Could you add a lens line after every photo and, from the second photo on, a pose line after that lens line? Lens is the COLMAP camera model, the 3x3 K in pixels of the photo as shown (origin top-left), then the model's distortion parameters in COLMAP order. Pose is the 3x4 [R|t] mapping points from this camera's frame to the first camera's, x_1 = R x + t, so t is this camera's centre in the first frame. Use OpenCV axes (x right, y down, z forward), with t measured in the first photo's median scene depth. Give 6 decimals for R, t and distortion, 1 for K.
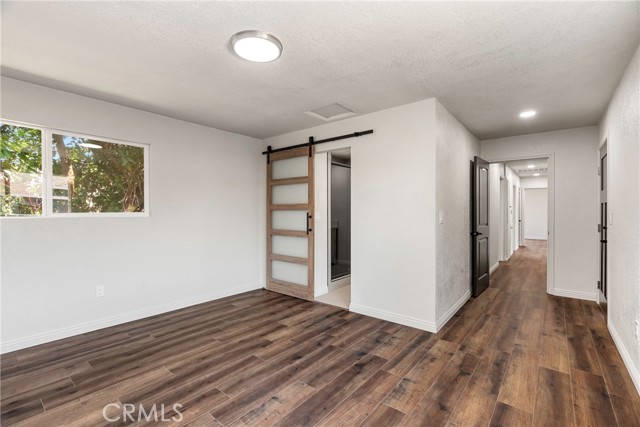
lens RADIAL K [[288.7, 0, 319.6], [0, 288.7, 214.3], [0, 0, 1]] dist [-0.008437, 0.000935]
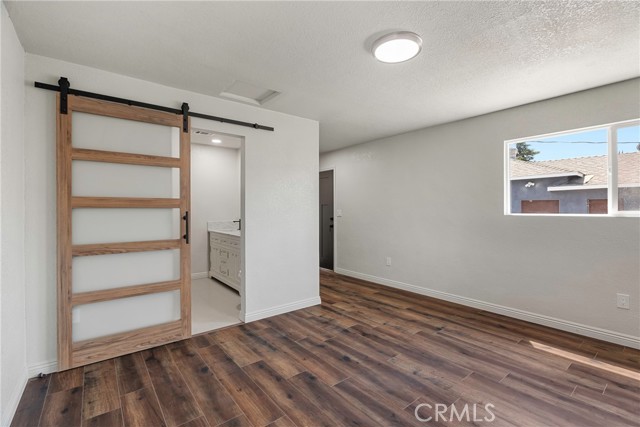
lens RADIAL K [[288.7, 0, 324.0], [0, 288.7, 210.9], [0, 0, 1]] dist [-0.008437, 0.000935]
pose [[0.205935, -0.005287, 0.978551, -0.887457], [0.011487, 0.999930, 0.002985, -0.008577], [-0.978498, 0.010626, 0.205981, 0.732673]]
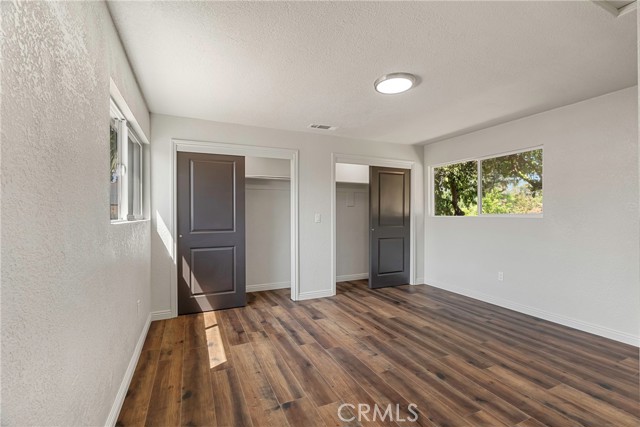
lens RADIAL K [[288.7, 0, 320.7], [0, 288.7, 213.6], [0, 0, 1]] dist [-0.008437, 0.000935]
pose [[-0.444930, -0.000587, -0.895565, 0.750884], [-0.004895, 0.999986, 0.001777, -0.005556], [0.895552, 0.005175, -0.444927, 0.895682]]
